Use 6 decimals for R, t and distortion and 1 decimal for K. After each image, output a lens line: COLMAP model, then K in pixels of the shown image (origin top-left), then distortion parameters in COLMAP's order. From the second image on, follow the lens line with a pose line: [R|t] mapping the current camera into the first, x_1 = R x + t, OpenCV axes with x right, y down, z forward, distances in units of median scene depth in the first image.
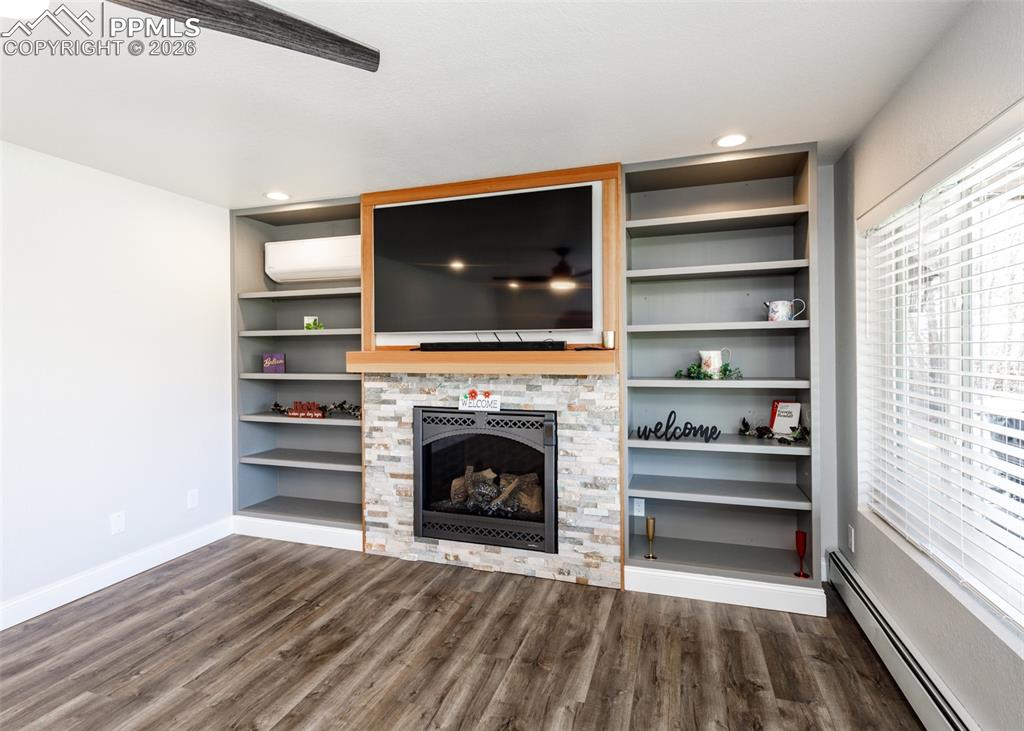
lens RADIAL K [[518.7, 0, 513.1], [0, 518.7, 355.5], [0, 0, 1]] dist [0.002973, 0.000206]
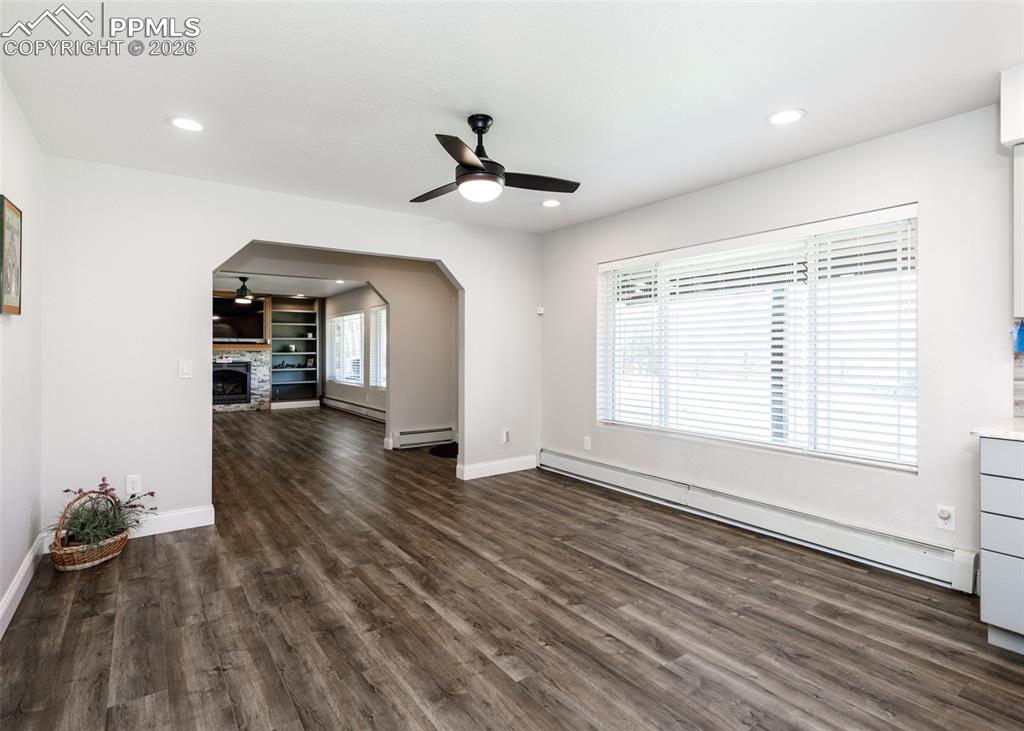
lens RADIAL K [[544.8, 0, 506.7], [0, 544.8, 350.2], [0, 0, 1]] dist [0.001983, 0.000021]
pose [[0.618665, 0.004638, 0.785641, -1.653558], [0.001903, 0.999971, -0.007402, 0.056665], [-0.785652, 0.006075, 0.618639, -2.508141]]
